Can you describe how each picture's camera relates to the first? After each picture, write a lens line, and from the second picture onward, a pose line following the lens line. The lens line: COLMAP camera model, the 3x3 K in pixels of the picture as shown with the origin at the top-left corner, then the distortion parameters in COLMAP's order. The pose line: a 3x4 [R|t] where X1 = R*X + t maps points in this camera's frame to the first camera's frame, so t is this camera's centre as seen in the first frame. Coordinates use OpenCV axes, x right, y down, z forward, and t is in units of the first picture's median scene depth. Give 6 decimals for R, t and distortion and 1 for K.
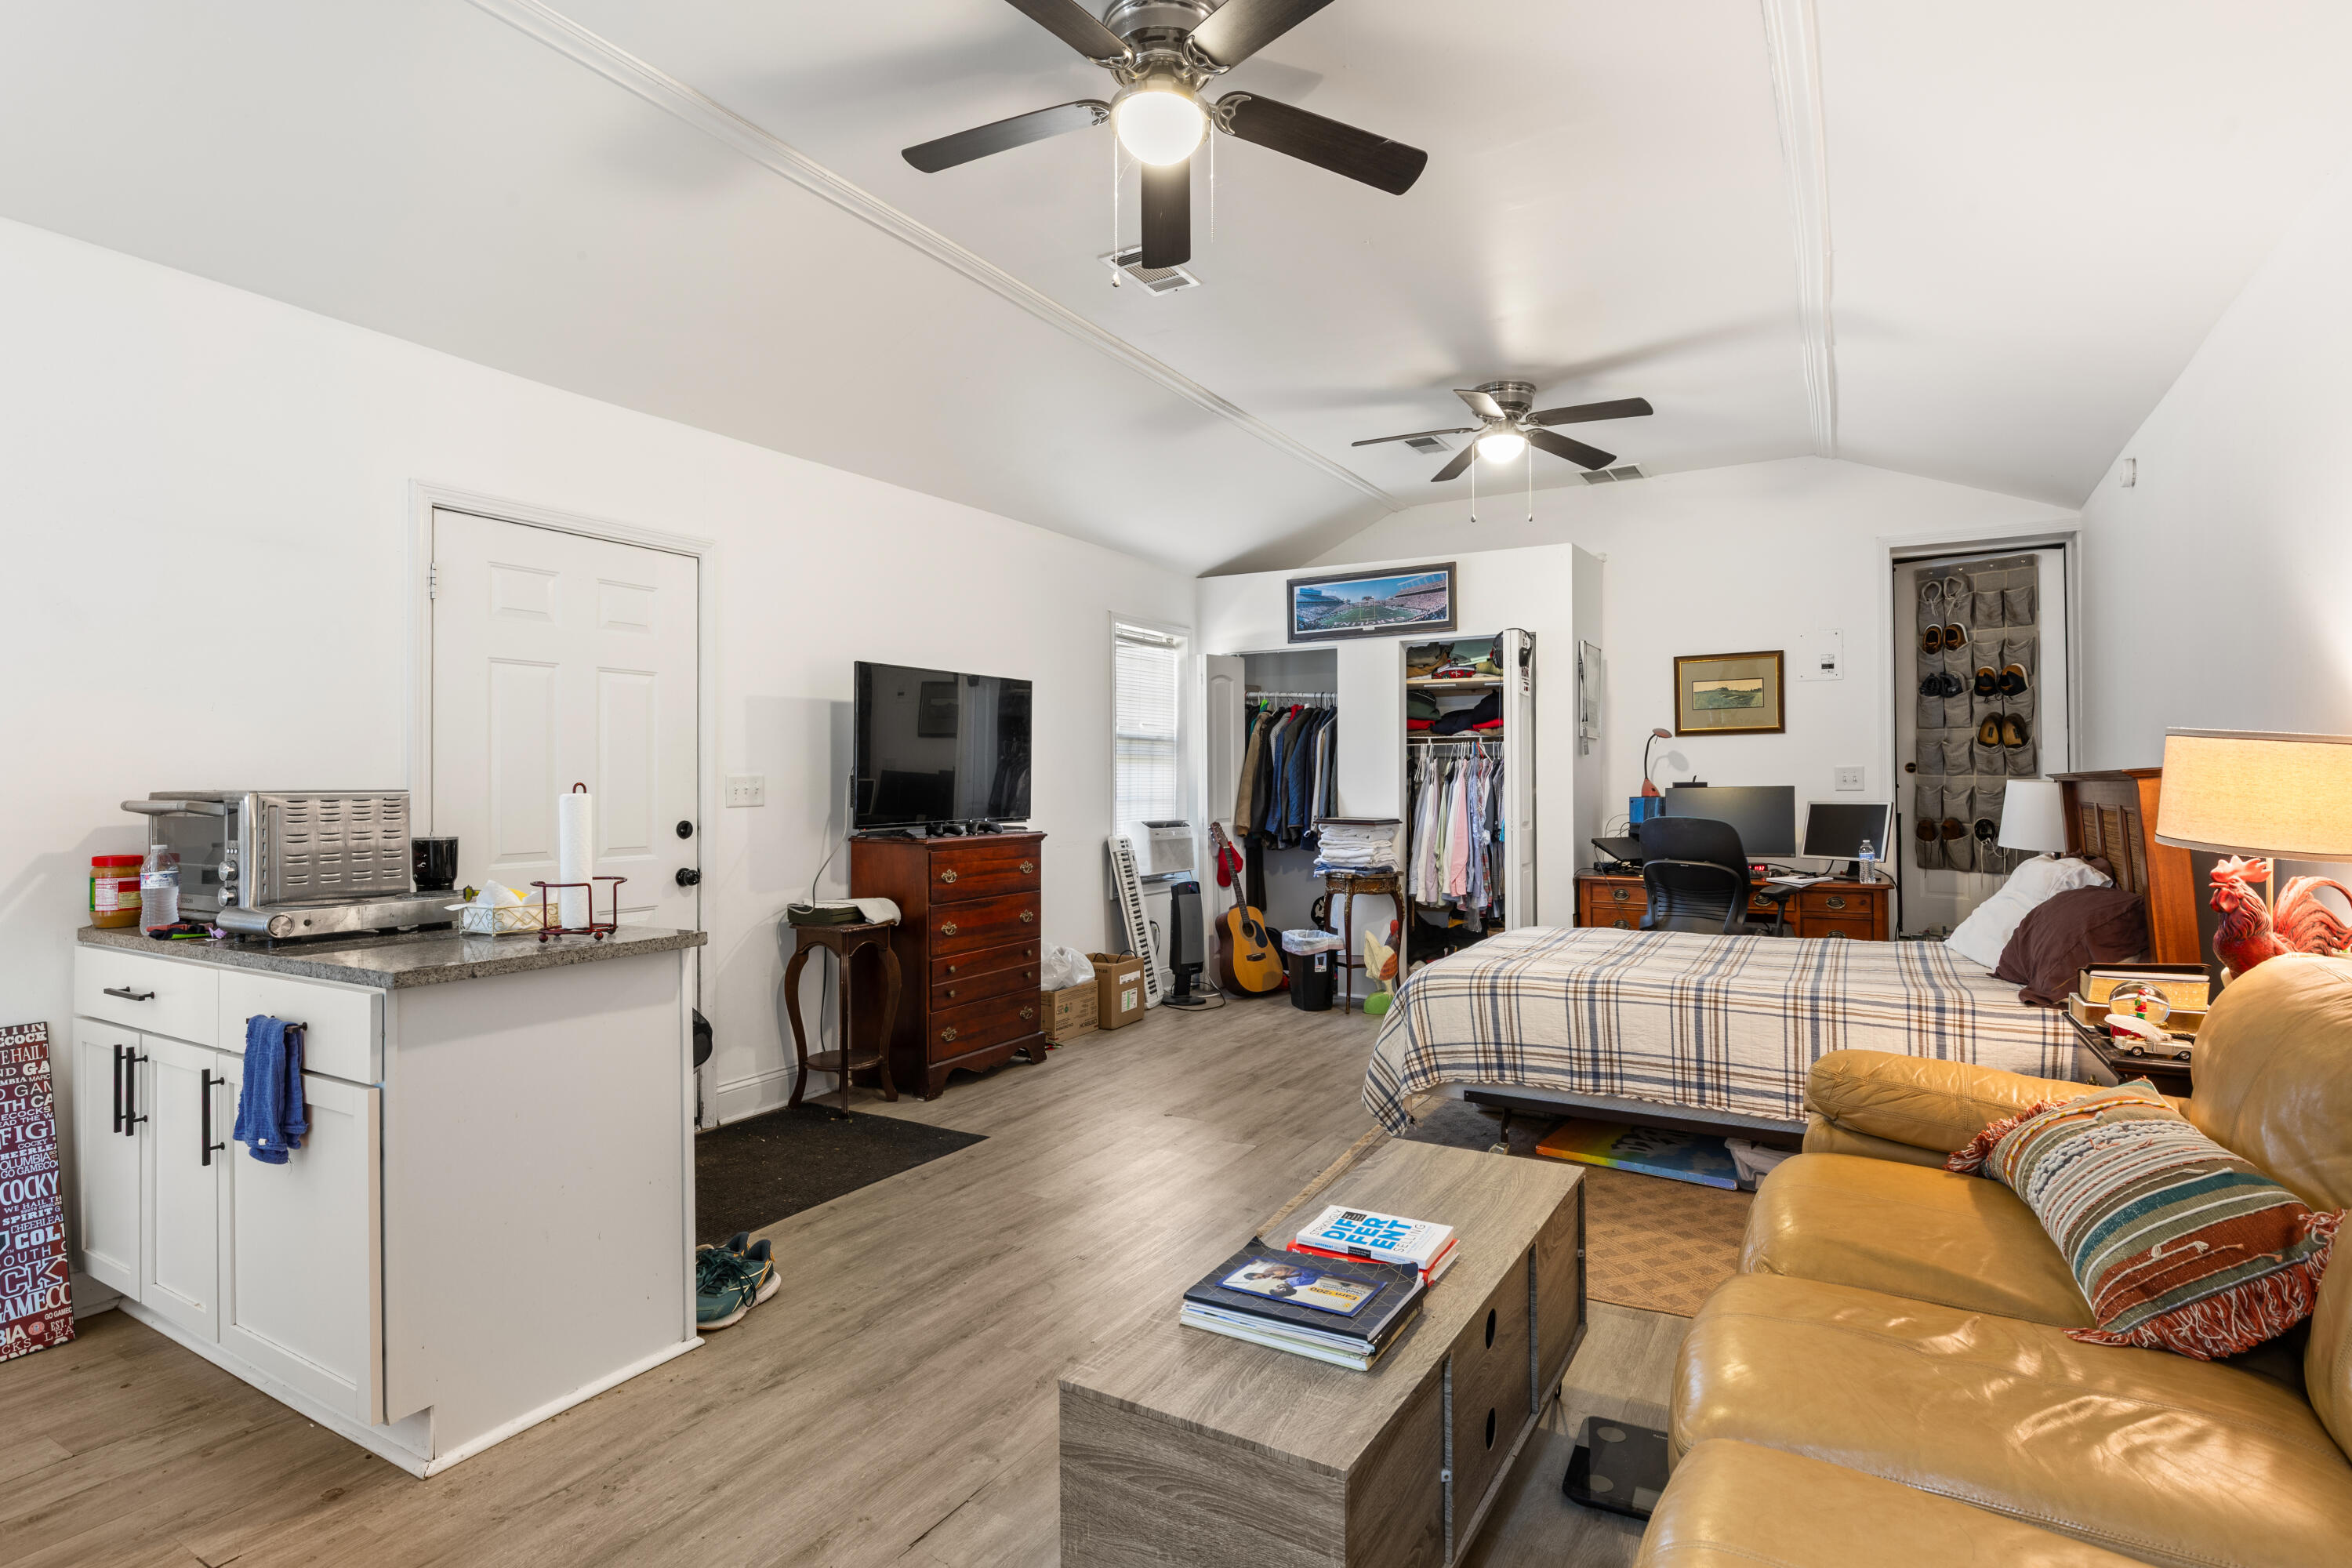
lens RADIAL K [[1136.6, 0, 1189.6], [0, 1136.6, 772.3], [0, 0, 1]] dist [-0.004365, 0.000605]
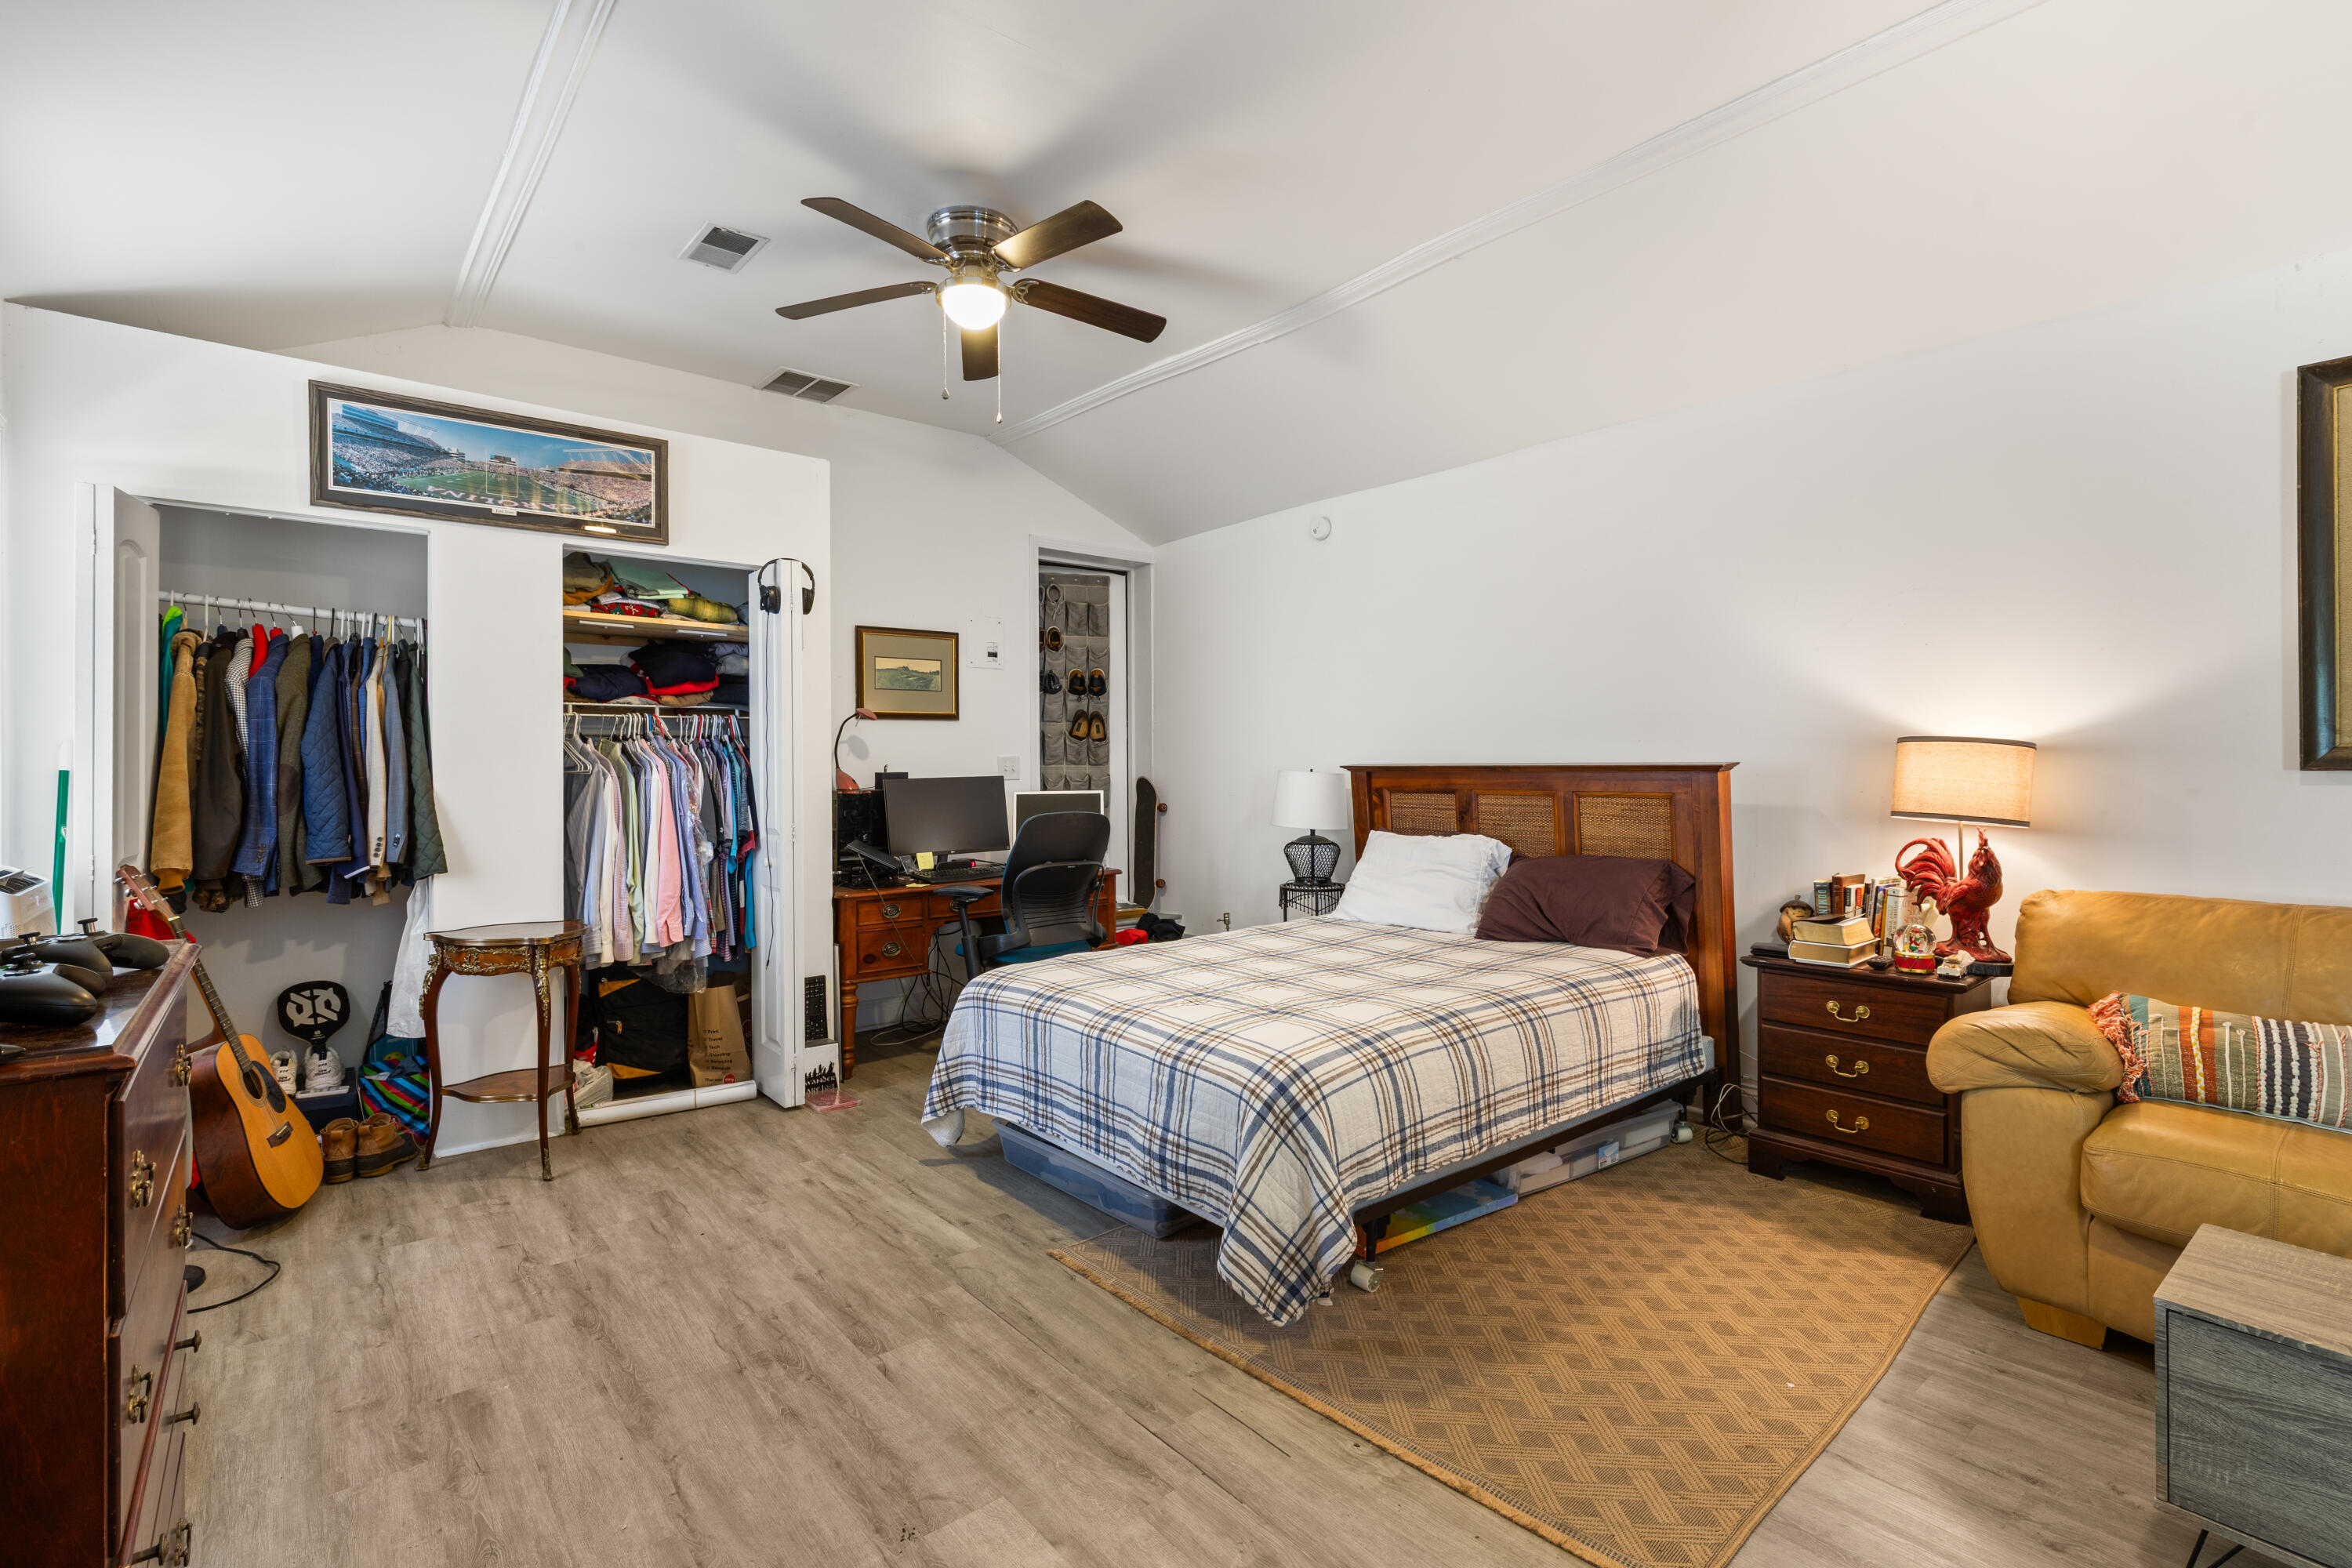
lens RADIAL K [[1072.4, 0, 1176.8], [0, 1072.4, 759.2], [0, 0, 1]] dist [-0.000650, -0.000388]
pose [[0.356801, 0.007962, 0.934146, -0.247419], [-0.006919, 0.999959, -0.005881, 0.001890], [-0.934155, -0.004365, 0.356842, 0.508188]]
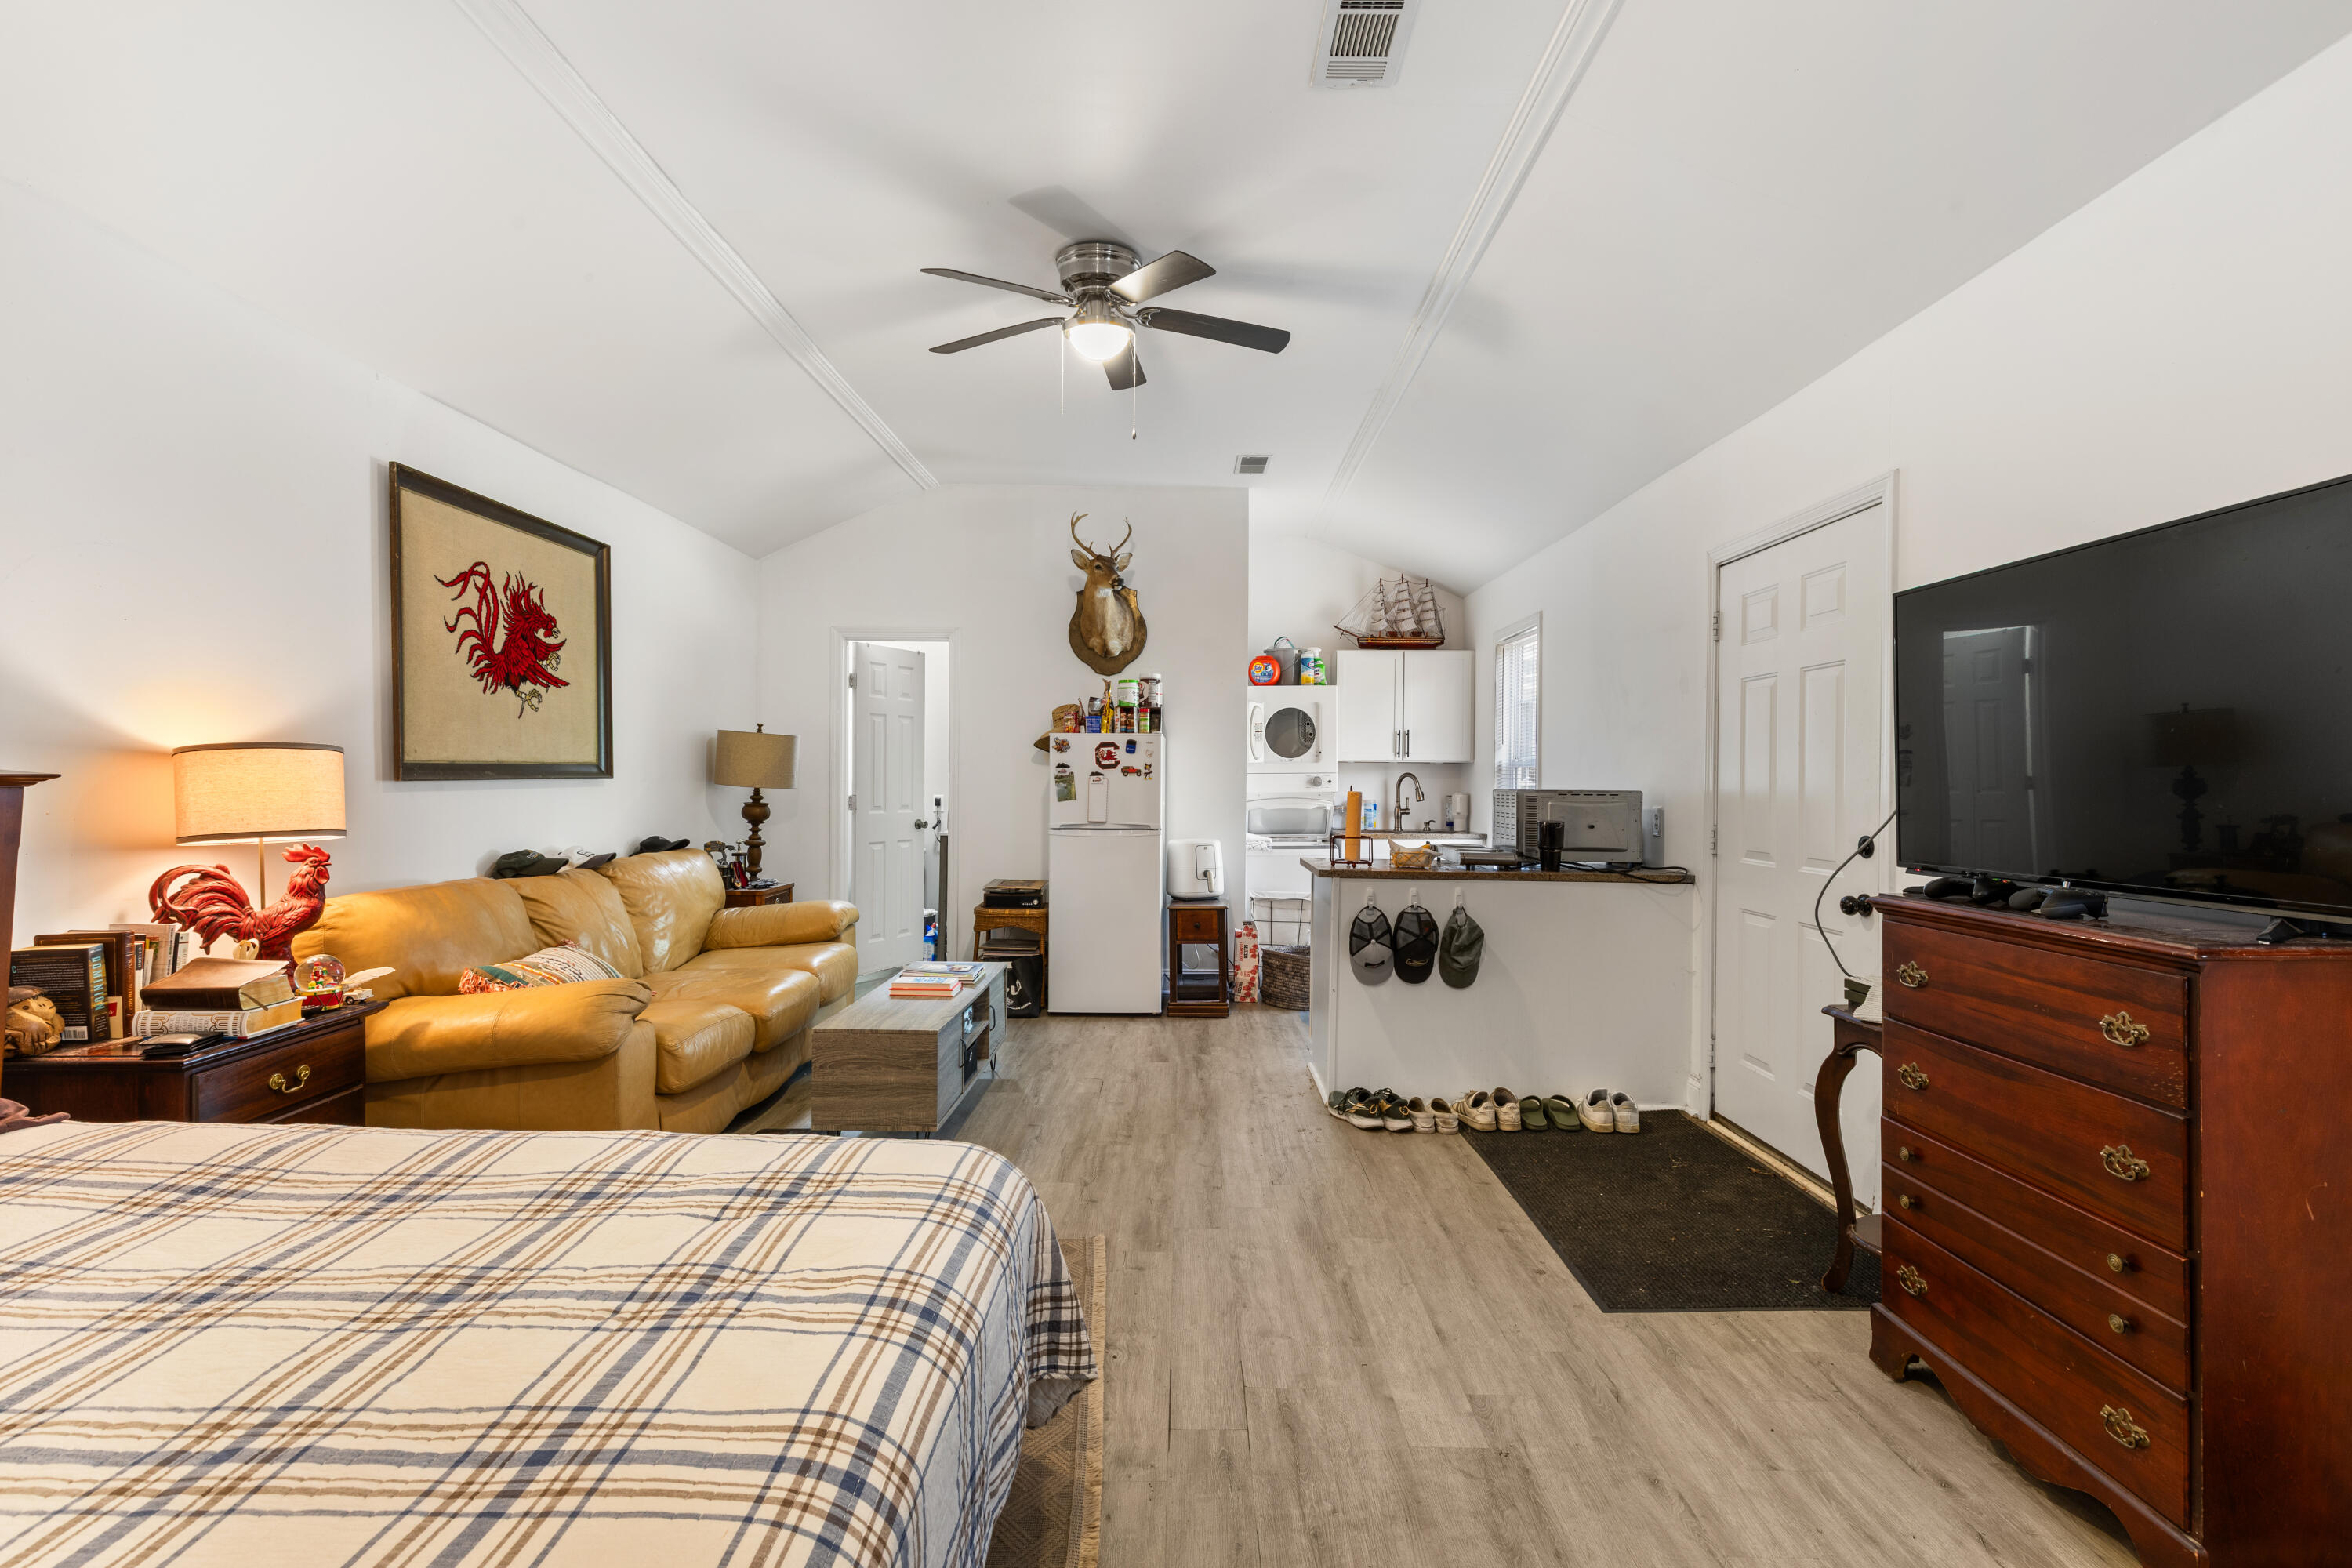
lens RADIAL K [[1072.4, 0, 1176.8], [0, 1072.4, 759.2], [0, 0, 1]] dist [-0.000650, -0.000388]
pose [[-0.867171, -0.014344, -0.497803, 0.232140], [-0.003304, 0.999729, -0.023051, 0.004173], [0.497999, -0.018344, -0.866984, 0.901635]]
